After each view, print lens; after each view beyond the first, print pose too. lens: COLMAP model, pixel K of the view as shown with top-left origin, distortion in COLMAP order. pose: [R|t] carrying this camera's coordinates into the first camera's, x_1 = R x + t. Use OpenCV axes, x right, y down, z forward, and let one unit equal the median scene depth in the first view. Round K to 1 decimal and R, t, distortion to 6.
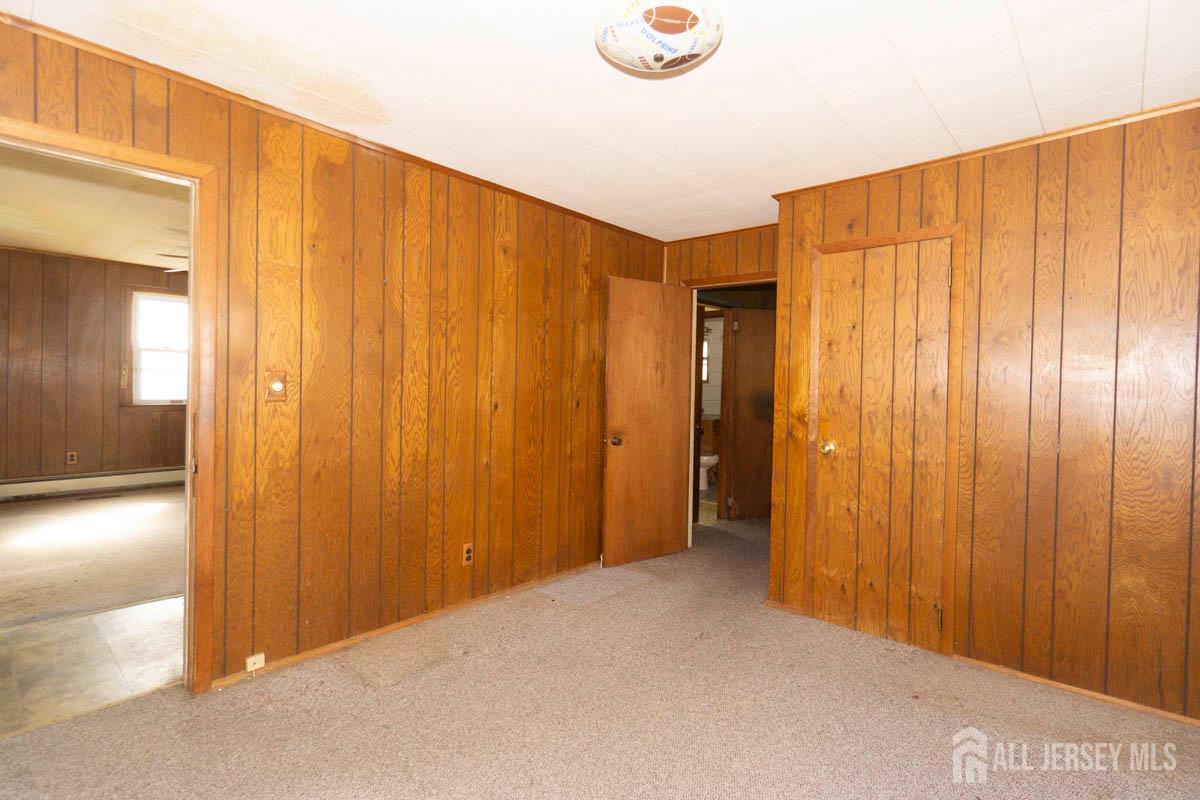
lens RADIAL K [[571.8, 0, 596.1], [0, 571.8, 394.0], [0, 0, 1]] dist [-0.001476, -0.000320]
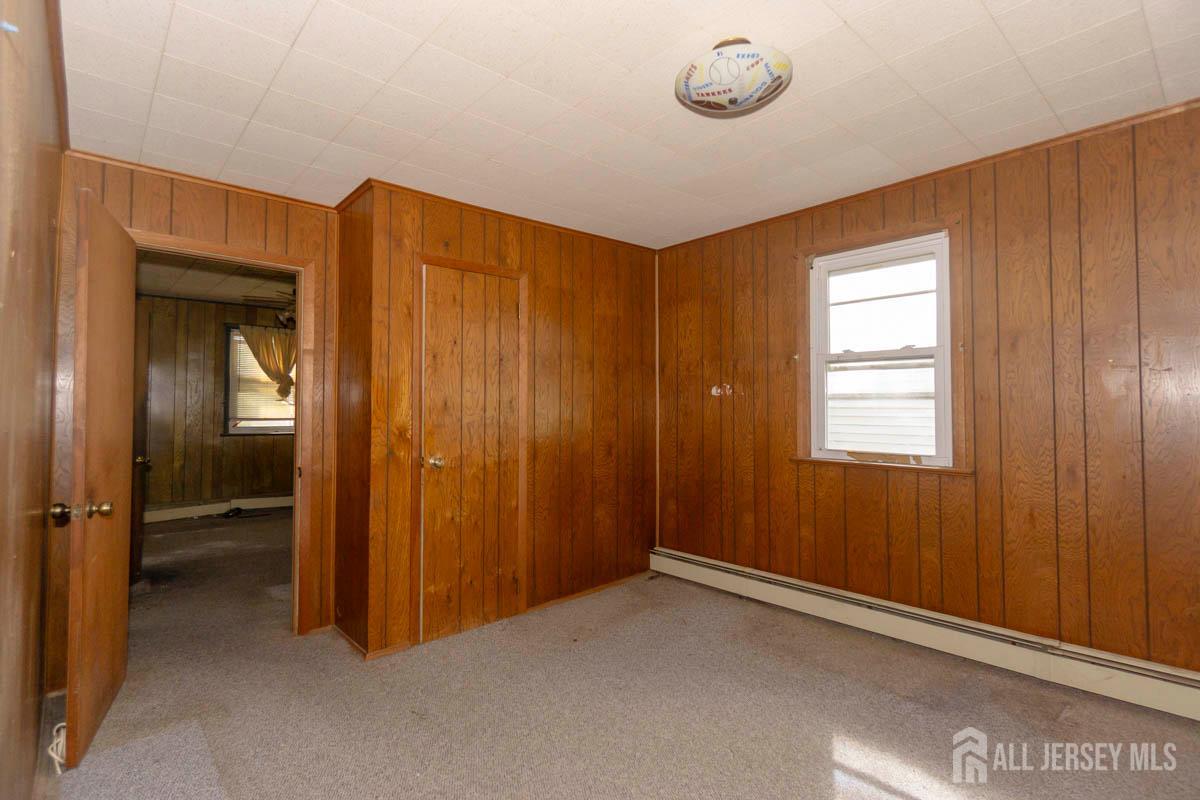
lens RADIAL K [[571.8, 0, 596.1], [0, 571.8, 394.0], [0, 0, 1]] dist [-0.001476, -0.000320]
pose [[0.110843, 0.004125, 0.993829, -0.560139], [0.024612, 0.999673, -0.006894, -0.008924], [-0.993533, 0.025224, 0.110706, 0.632303]]
